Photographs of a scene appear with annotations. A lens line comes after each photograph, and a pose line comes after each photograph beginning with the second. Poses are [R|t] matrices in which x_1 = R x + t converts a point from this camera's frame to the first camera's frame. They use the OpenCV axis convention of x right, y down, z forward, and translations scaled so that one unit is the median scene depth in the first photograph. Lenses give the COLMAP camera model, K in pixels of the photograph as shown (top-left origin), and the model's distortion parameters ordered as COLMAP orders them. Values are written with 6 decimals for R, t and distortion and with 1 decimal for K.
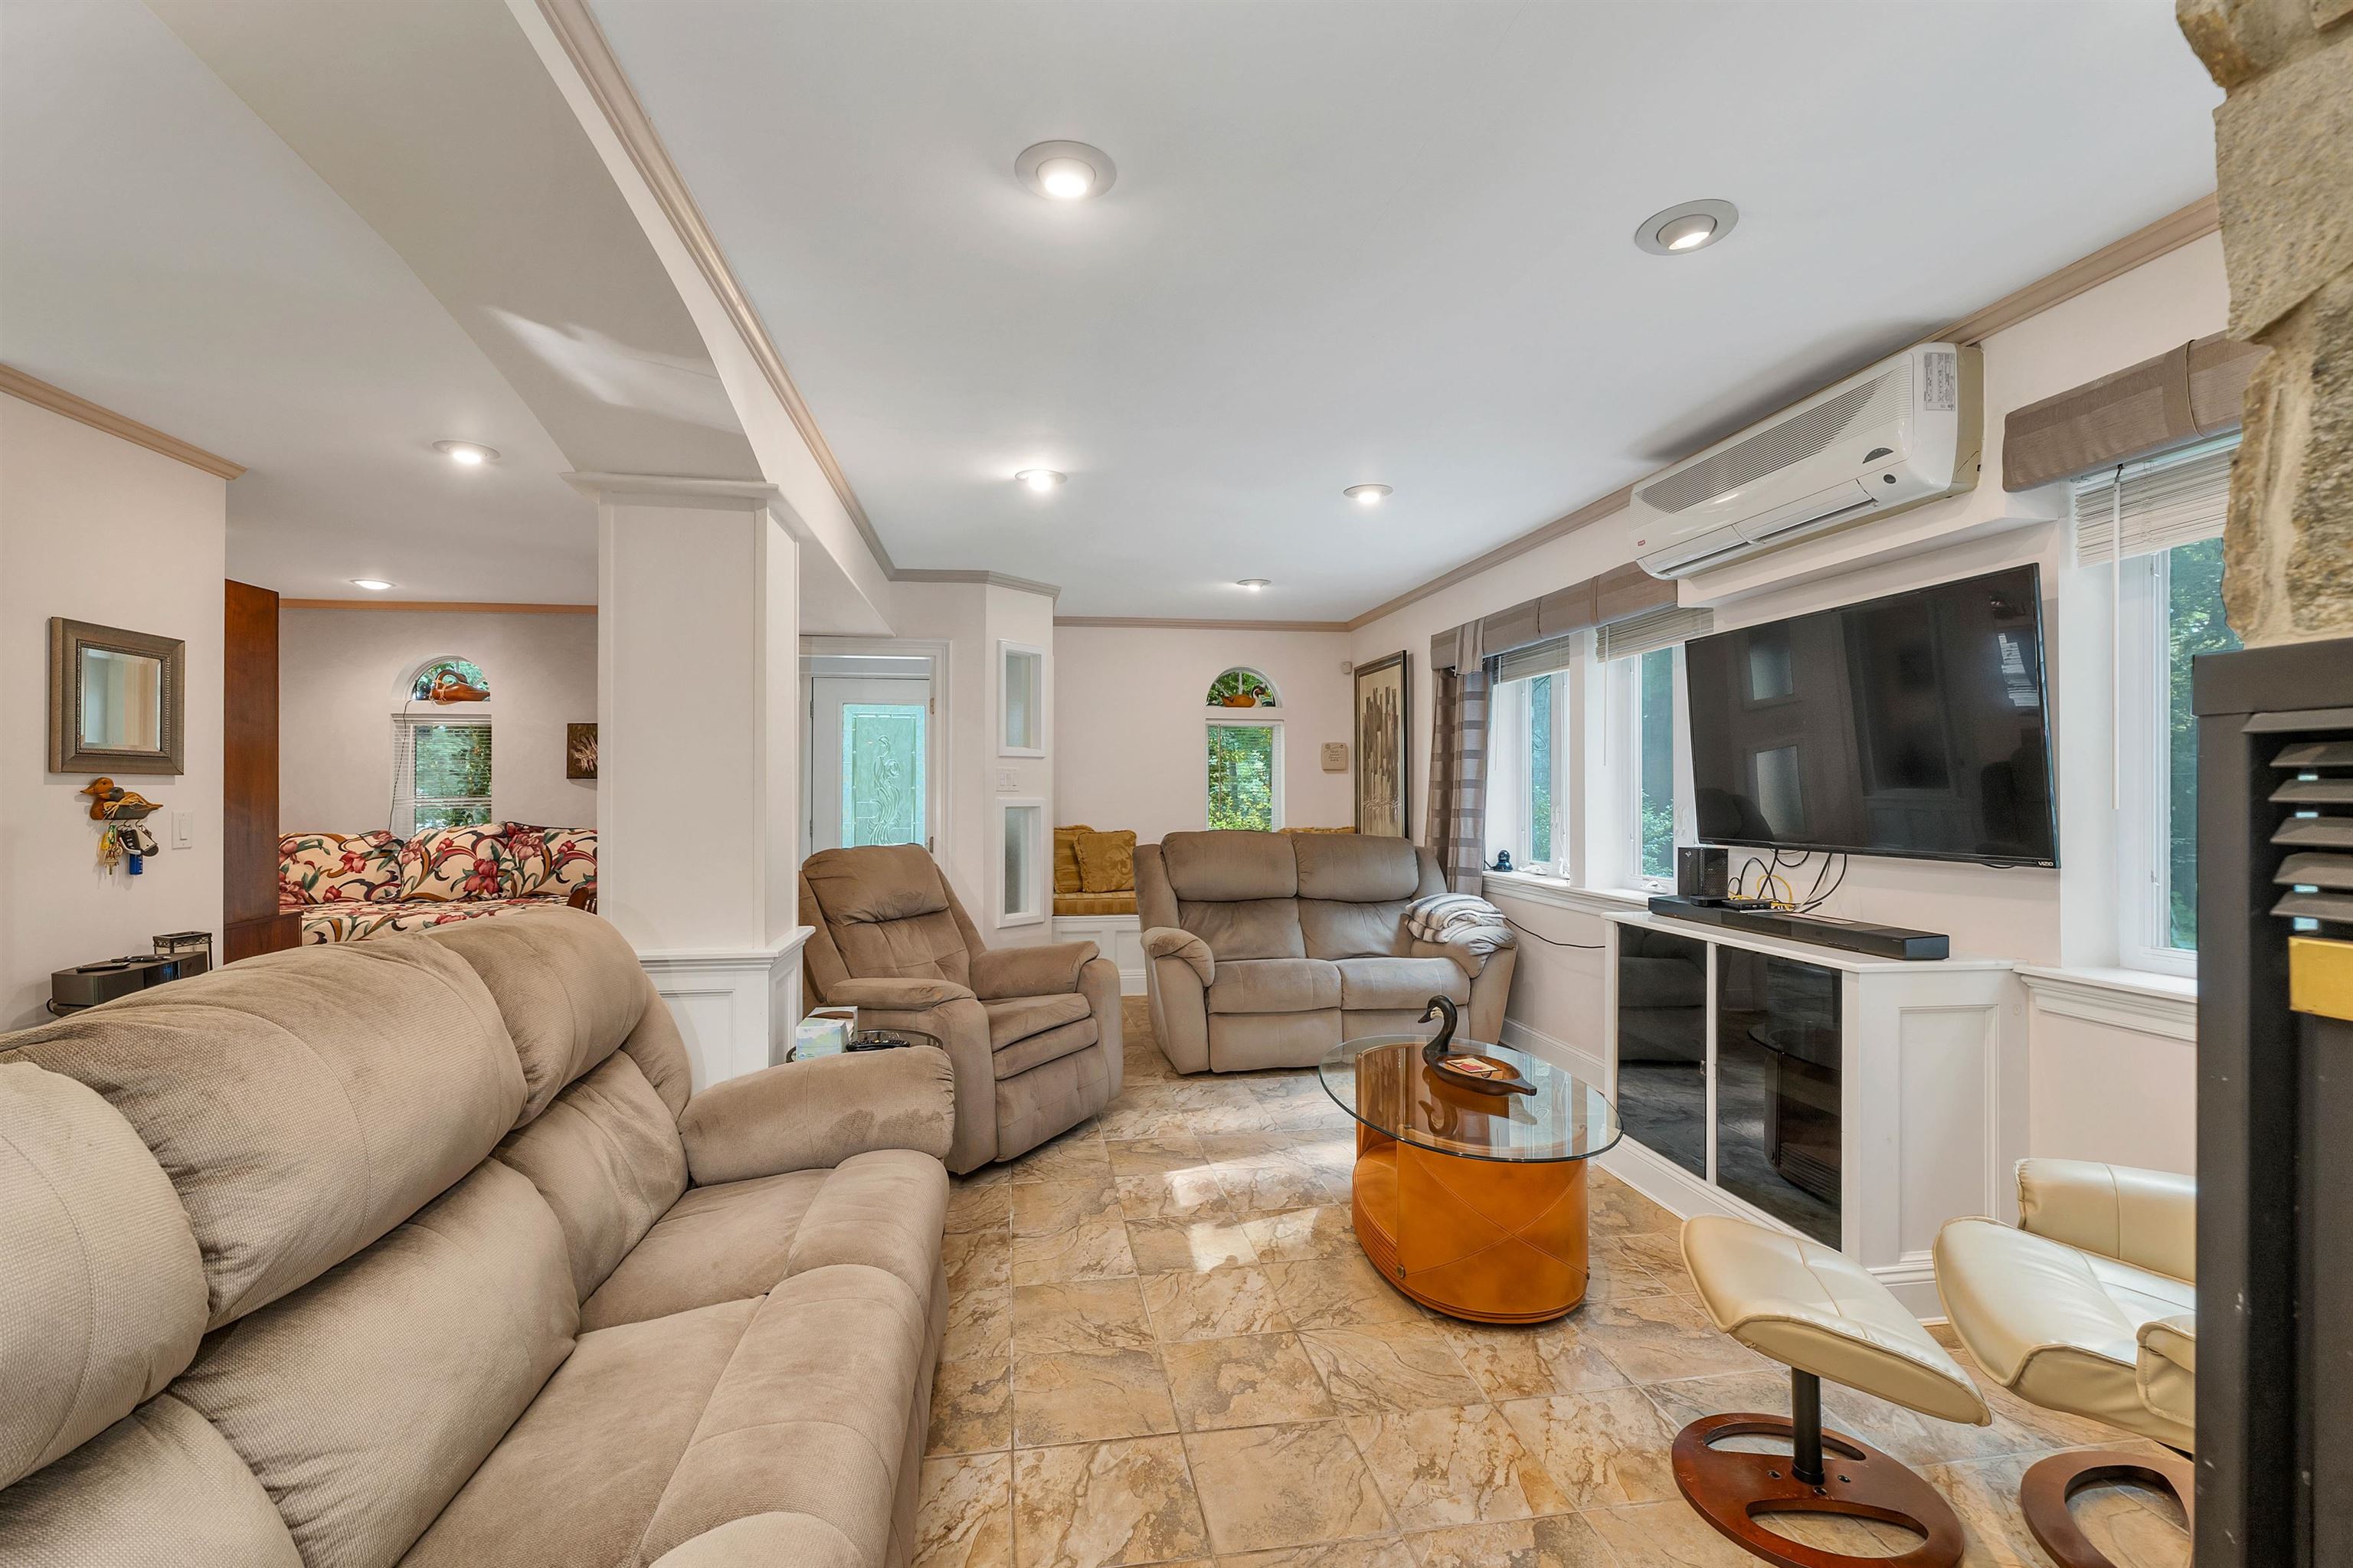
lens RADIAL K [[1020.3, 0, 1176.5], [0, 1020.3, 784.0], [0, 0, 1]] dist [-0.000407, 0.000016]
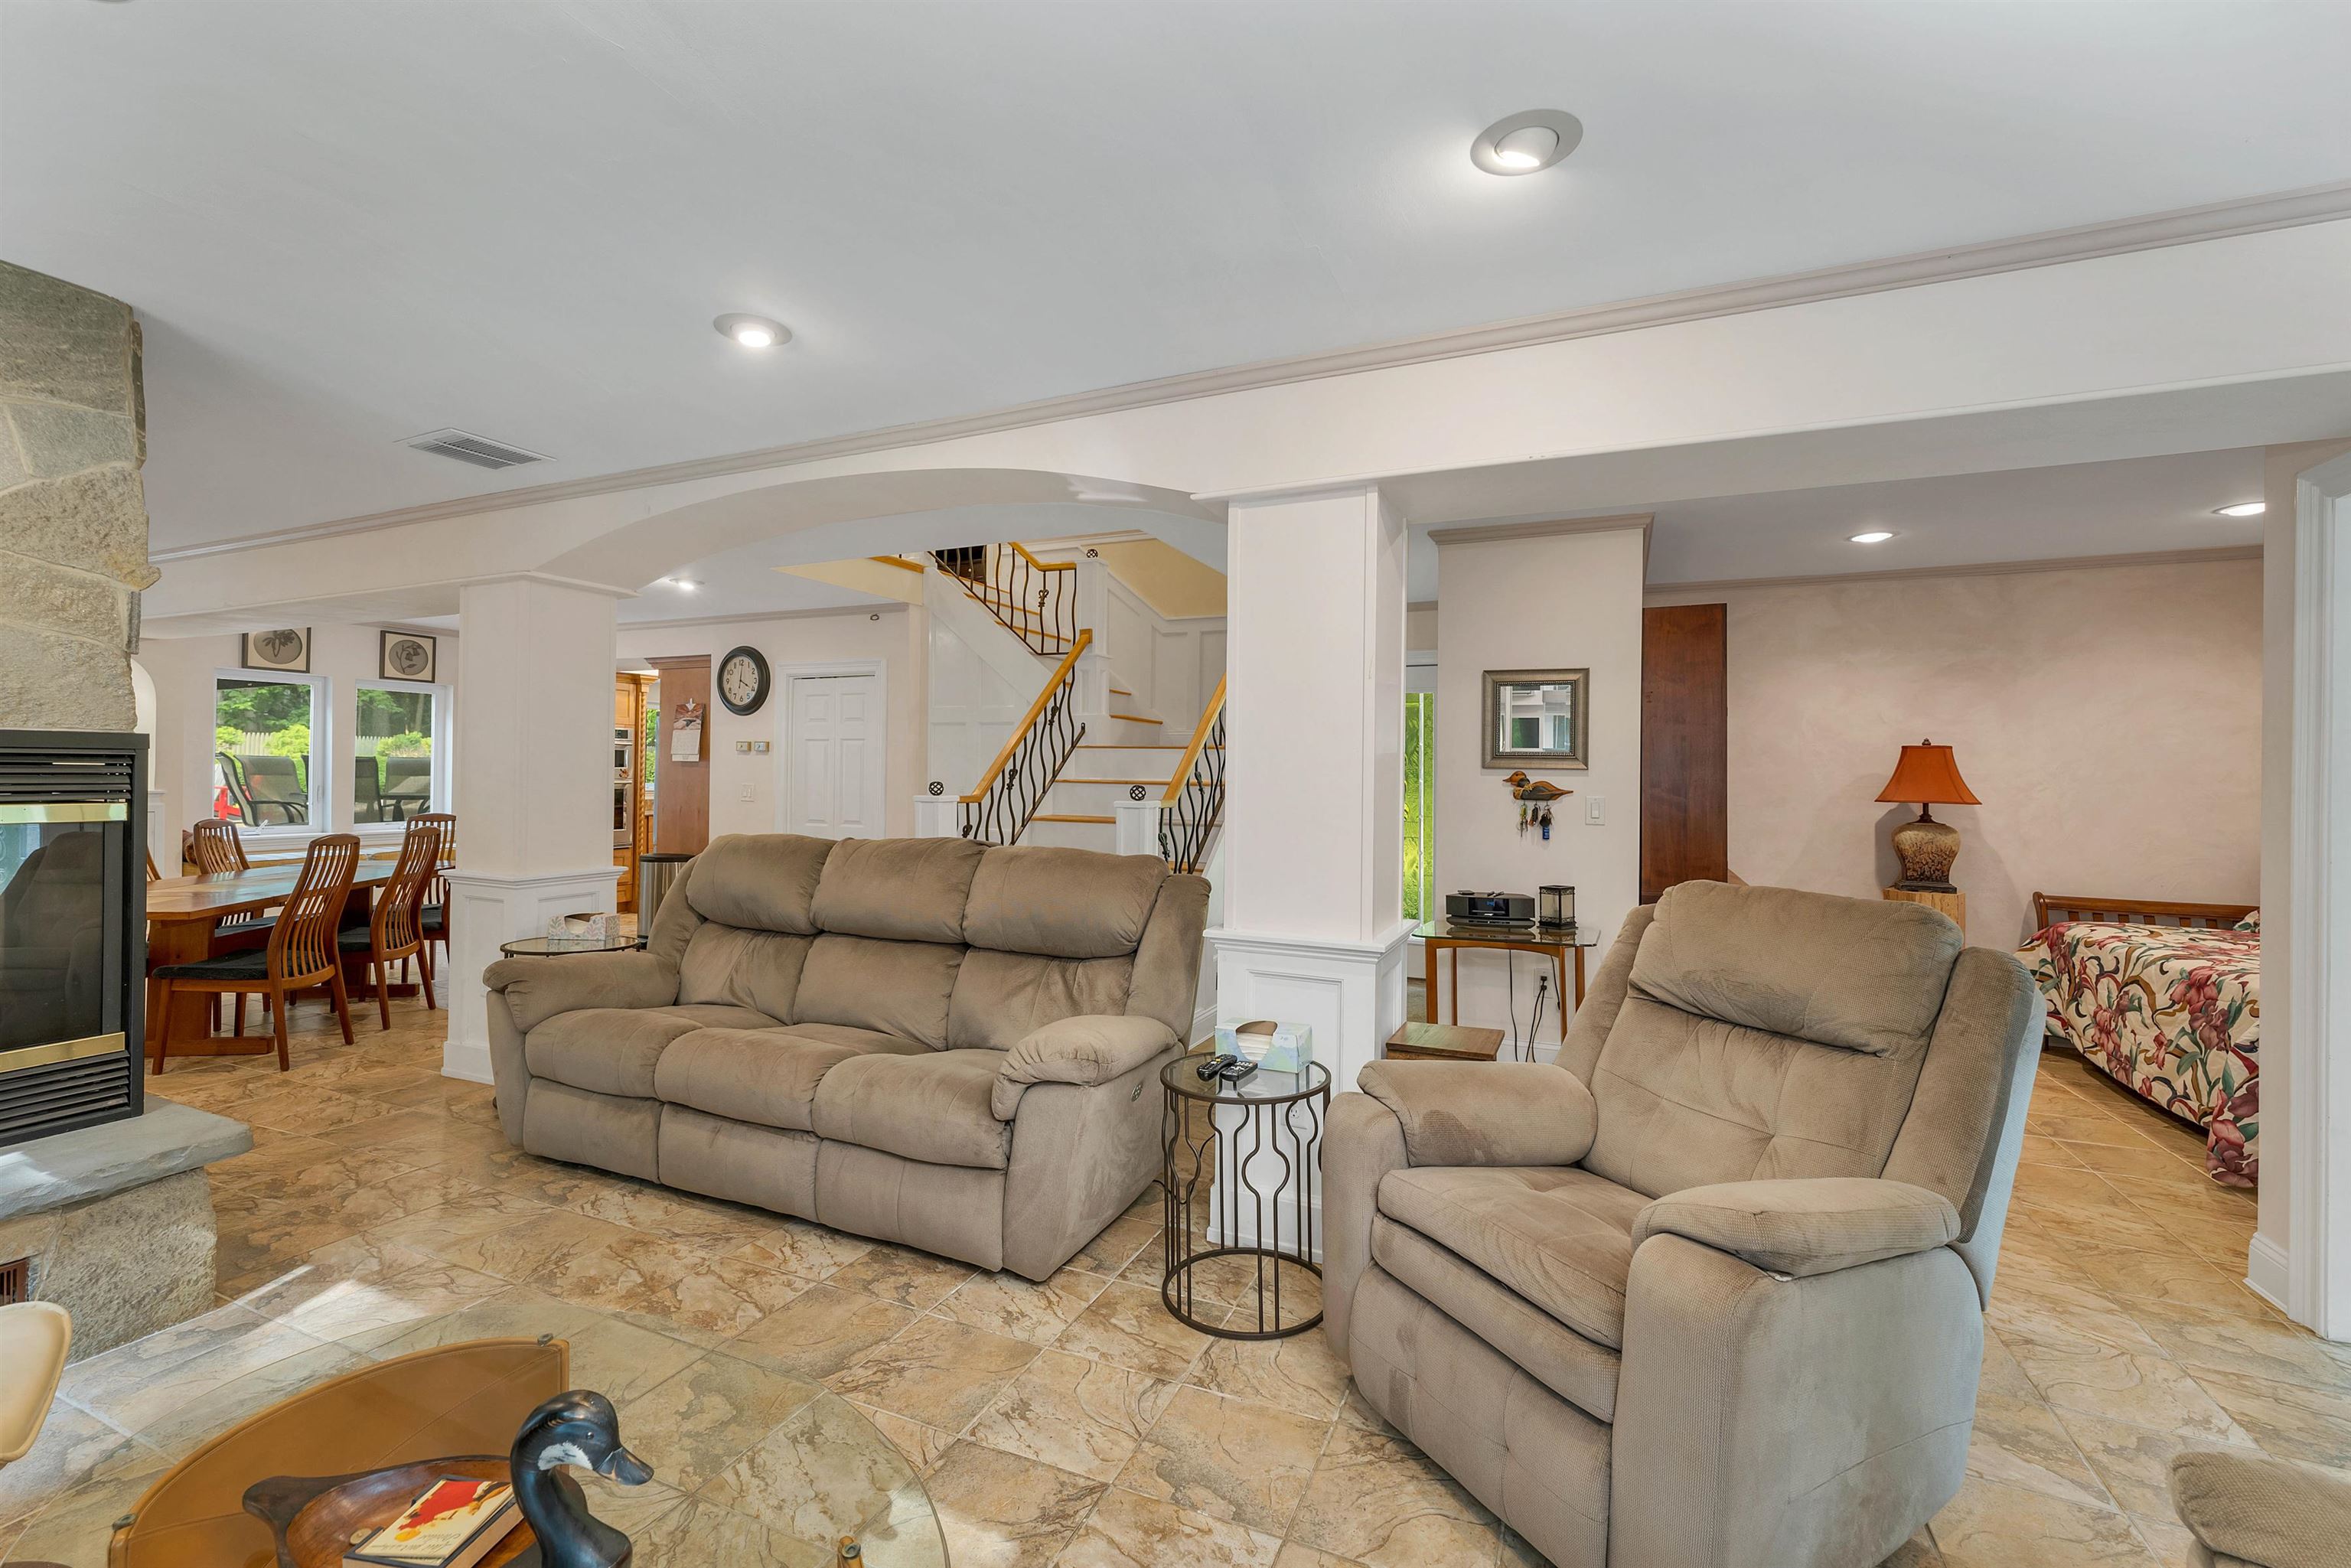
lens RADIAL K [[978.1, 0, 1170.6], [0, 978.1, 768.6], [0, 0, 1]] dist [0.000459, -0.000134]
pose [[-0.544058, -0.006239, -0.839025, 0.395259], [-0.004848, 0.999979, -0.004292, -0.001736], [0.839034, 0.001732, -0.544076, 1.248007]]
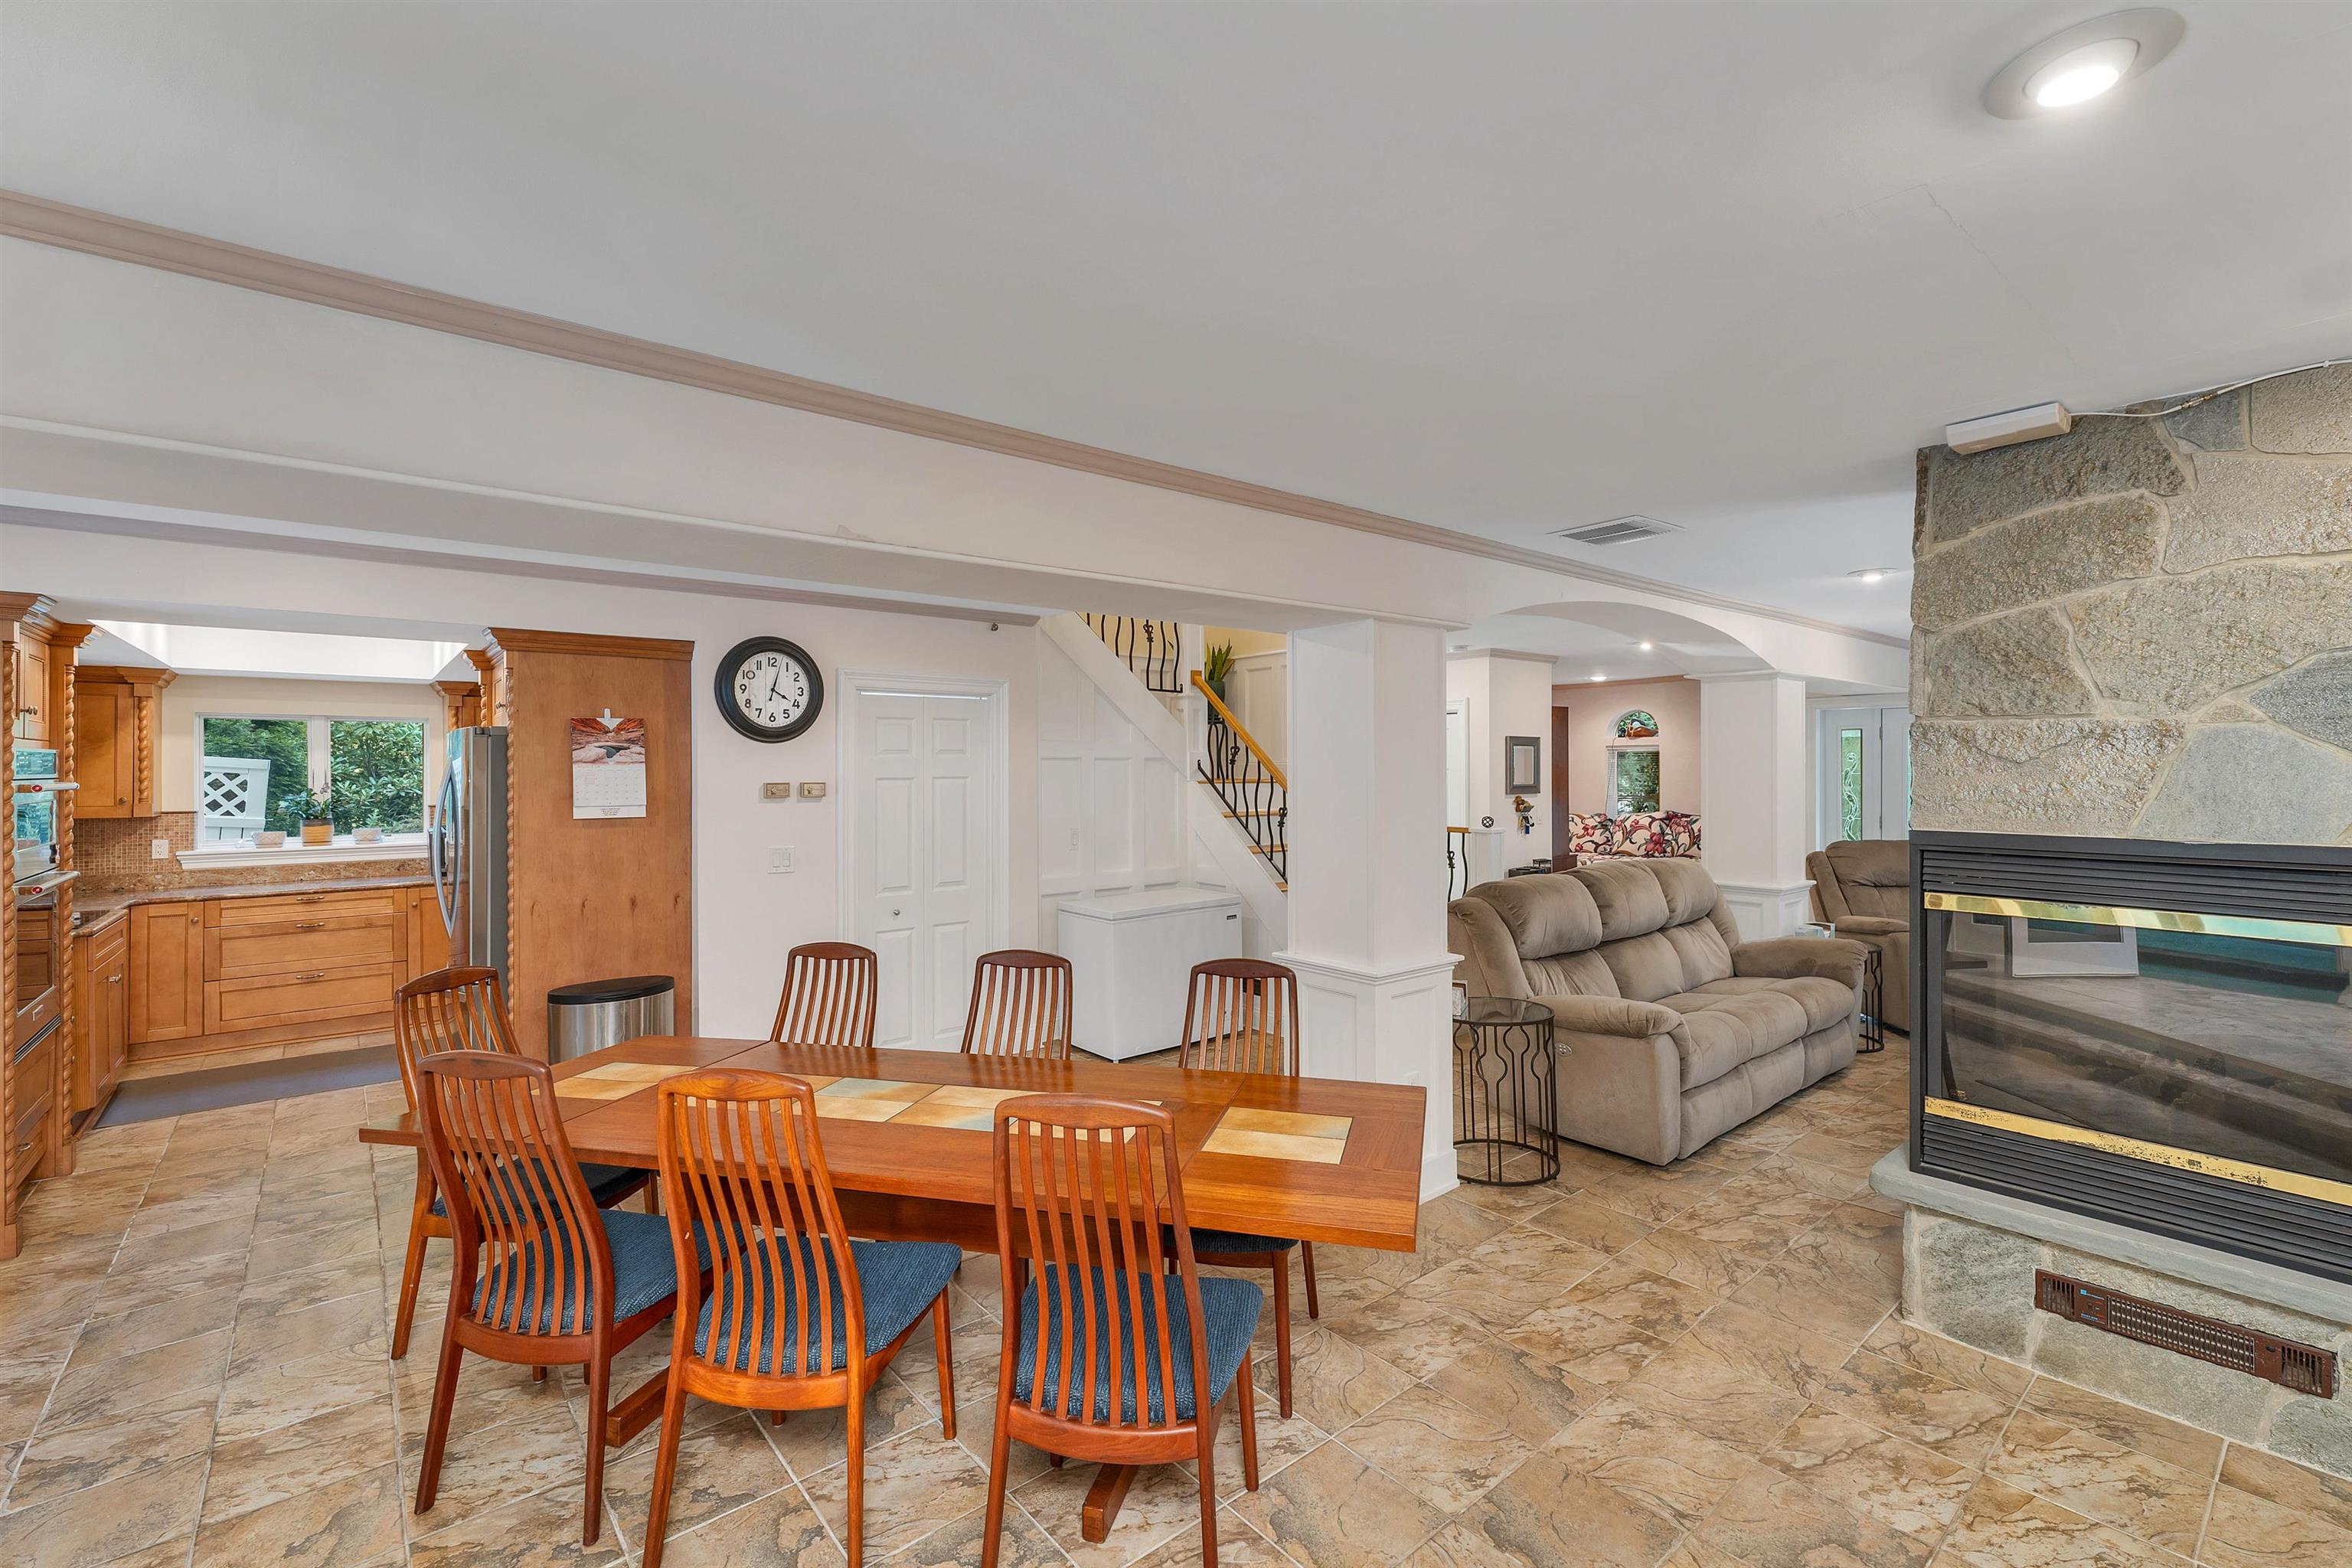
lens RADIAL K [[1010.6, 0, 1171.3], [0, 1010.6, 765.9], [0, 0, 1]] dist [-0.001364, 0.000384]
pose [[0.504218, -0.002350, -0.863573, 0.646073], [0.009588, 0.999950, 0.002877, -0.089296], [0.863523, -0.009731, 0.504215, -0.955646]]
